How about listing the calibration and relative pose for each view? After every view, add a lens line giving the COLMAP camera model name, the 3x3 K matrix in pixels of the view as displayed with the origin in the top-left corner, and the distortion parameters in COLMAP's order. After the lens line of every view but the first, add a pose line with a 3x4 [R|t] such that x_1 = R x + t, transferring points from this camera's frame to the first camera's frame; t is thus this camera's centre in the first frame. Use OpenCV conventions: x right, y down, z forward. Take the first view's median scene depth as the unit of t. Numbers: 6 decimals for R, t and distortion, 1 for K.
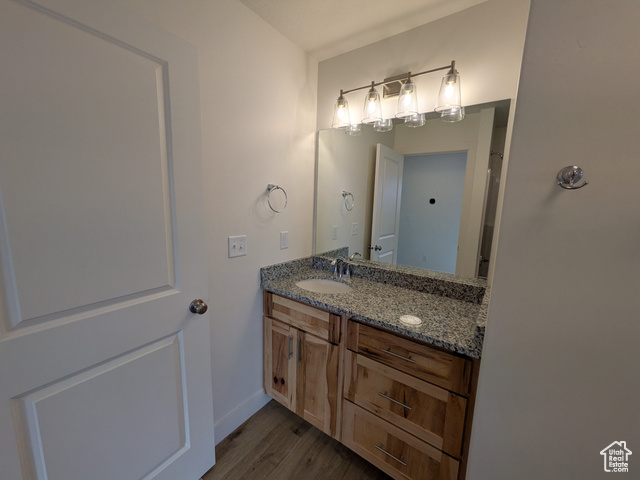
lens RADIAL K [[253.2, 0, 318.7], [0, 253.2, 240.3], [0, 0, 1]] dist [0.003043, 0.000409]
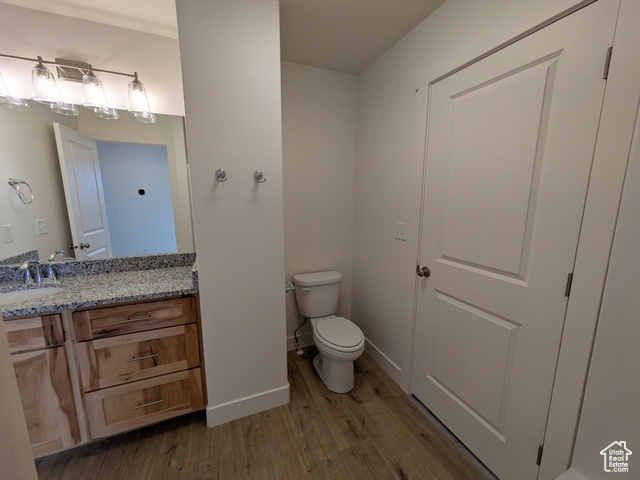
lens RADIAL K [[253.2, 0, 318.7], [0, 253.2, 240.3], [0, 0, 1]] dist [0.003043, 0.000409]
pose [[0.523199, -0.165939, 0.835899, -0.147627], [0.140576, 0.984228, 0.107397, 0.063525], [-0.840537, 0.061317, 0.538274, -0.314895]]
